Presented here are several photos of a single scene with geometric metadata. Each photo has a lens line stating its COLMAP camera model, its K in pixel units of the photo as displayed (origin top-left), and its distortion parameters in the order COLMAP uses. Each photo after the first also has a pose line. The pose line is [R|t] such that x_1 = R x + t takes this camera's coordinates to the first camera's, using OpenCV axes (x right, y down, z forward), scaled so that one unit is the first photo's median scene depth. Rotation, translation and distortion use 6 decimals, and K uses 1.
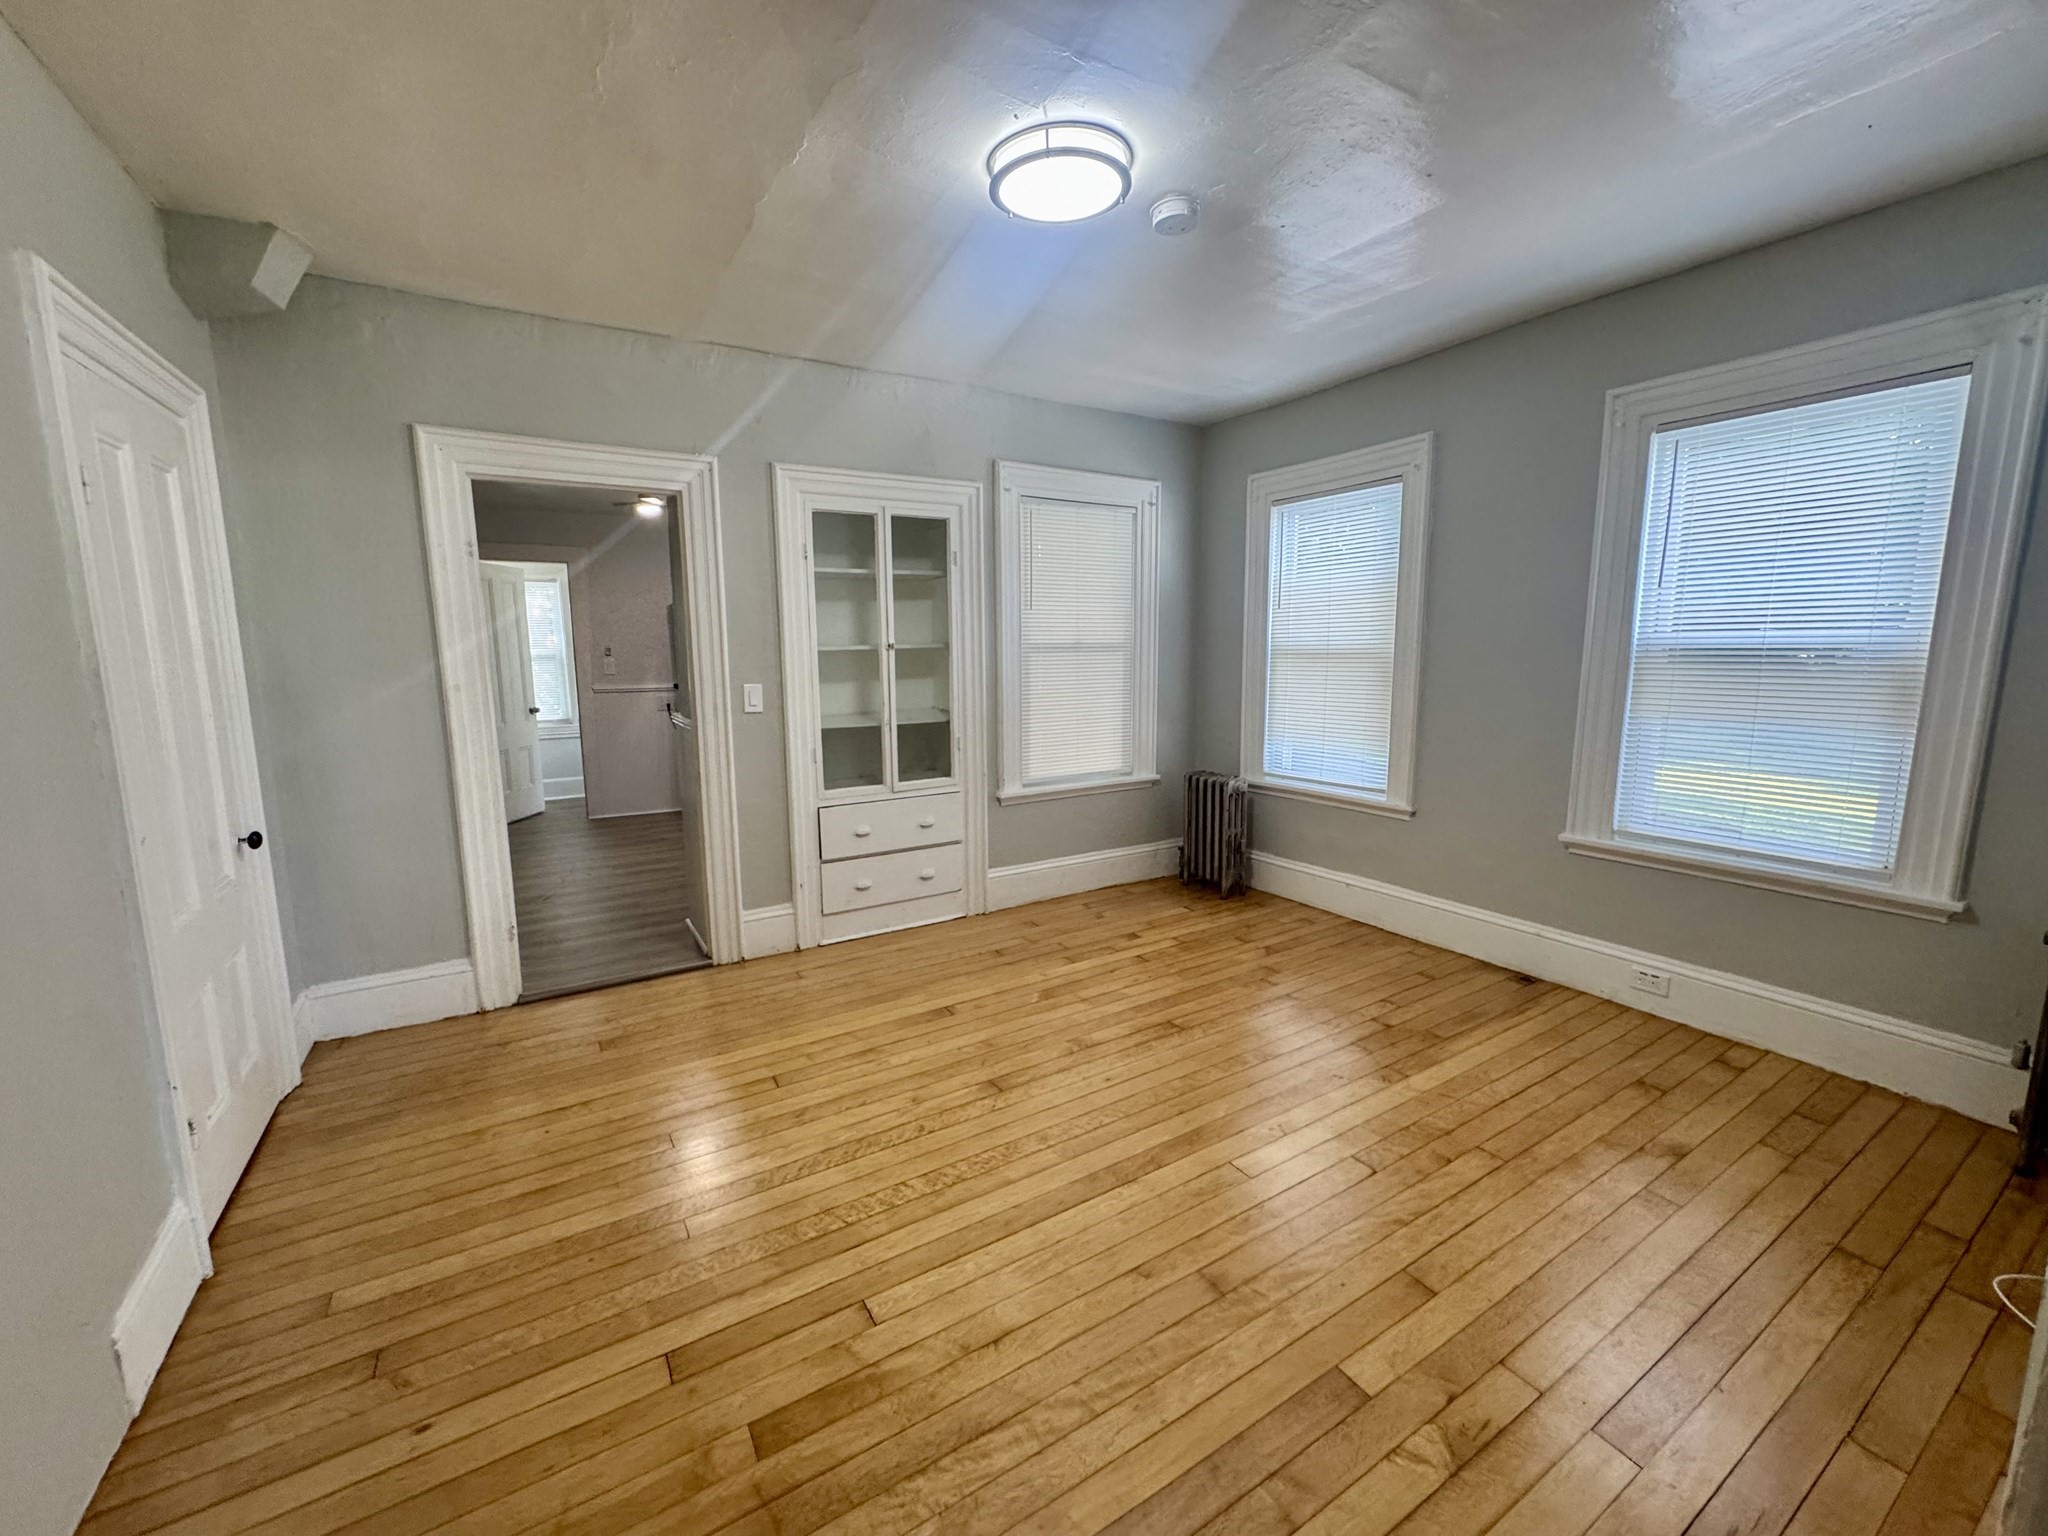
lens RADIAL K [[816.8, 0, 1024.0], [0, 816.8, 768.0], [0, 0, 1]] dist [-0.001609, -0.000439]
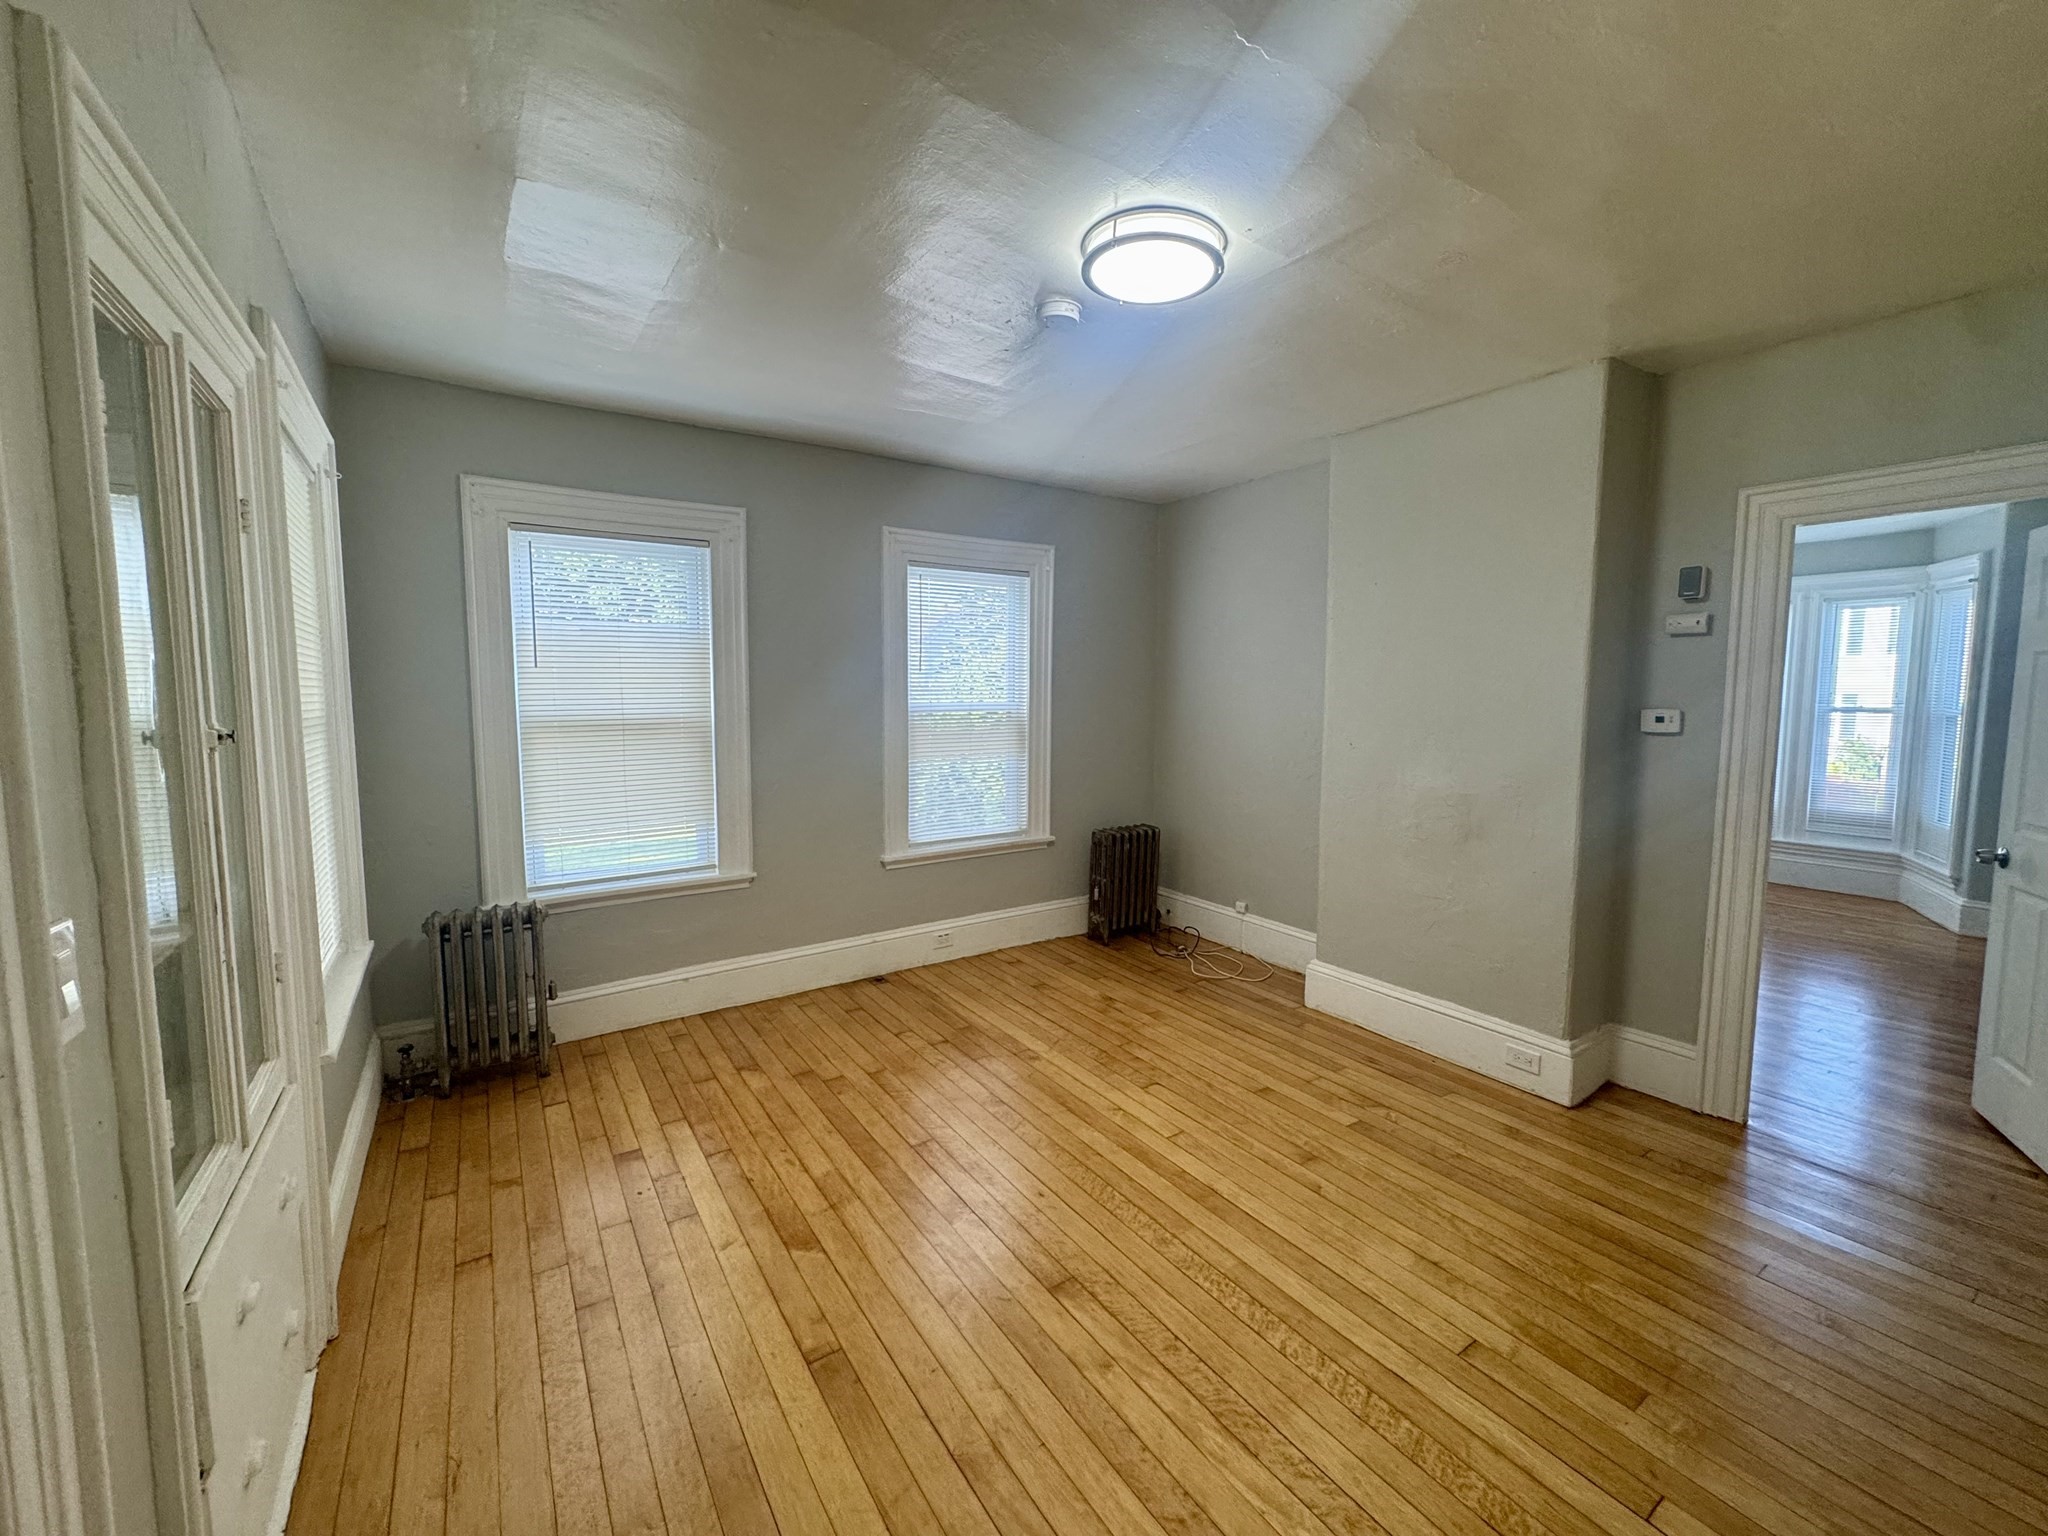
lens RADIAL K [[816.8, 0, 1024.0], [0, 816.8, 768.0], [0, 0, 1]] dist [-0.001609, -0.000439]
pose [[-0.046005, -0.081291, 0.995628, -0.634930], [0.149455, 0.984905, 0.087322, -0.139548], [-0.987698, 0.152819, -0.033162, 0.816083]]
